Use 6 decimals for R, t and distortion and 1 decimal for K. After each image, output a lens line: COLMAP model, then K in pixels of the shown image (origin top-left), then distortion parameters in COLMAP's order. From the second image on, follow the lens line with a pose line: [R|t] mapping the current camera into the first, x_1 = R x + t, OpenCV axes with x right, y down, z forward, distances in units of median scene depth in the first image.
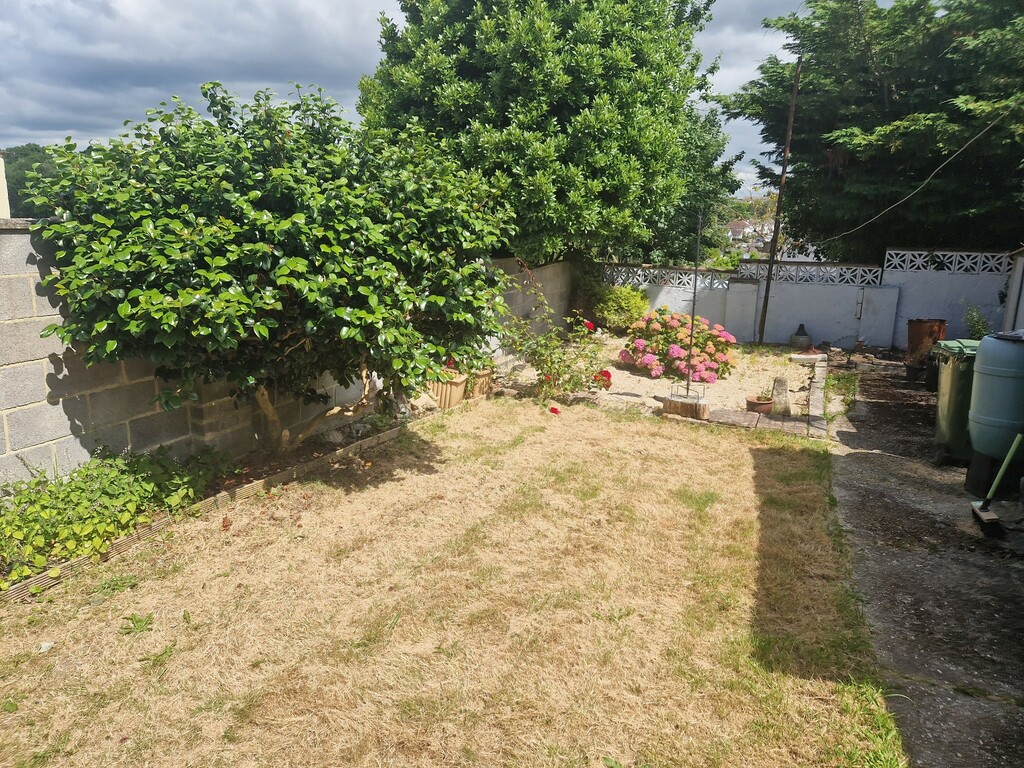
lens RADIAL K [[683.8, 0, 514.2], [0, 683.8, 380.8], [0, 0, 1]] dist [0.107110, -0.093360]
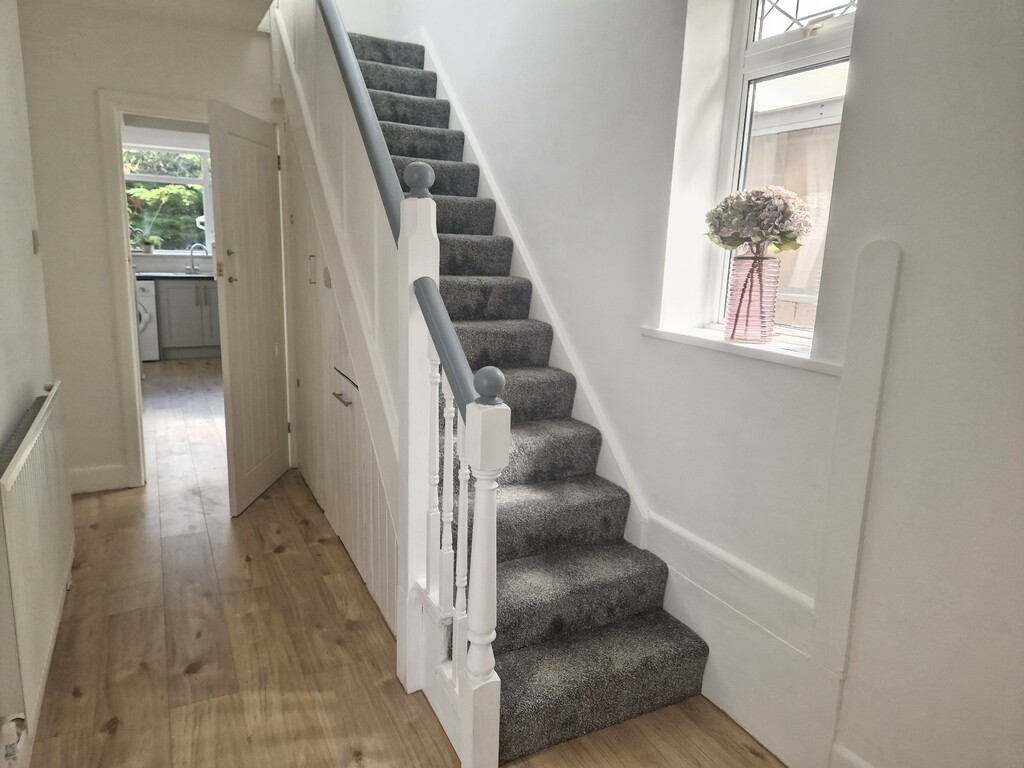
lens RADIAL K [[683.8, 0, 514.2], [0, 683.8, 380.8], [0, 0, 1]] dist [0.107110, -0.093360]
pose [[0.644264, -0.168657, 0.745975, -0.366765], [0.185674, 0.980693, 0.061365, 0.220328], [-0.741923, 0.098973, 0.663140, -0.938838]]
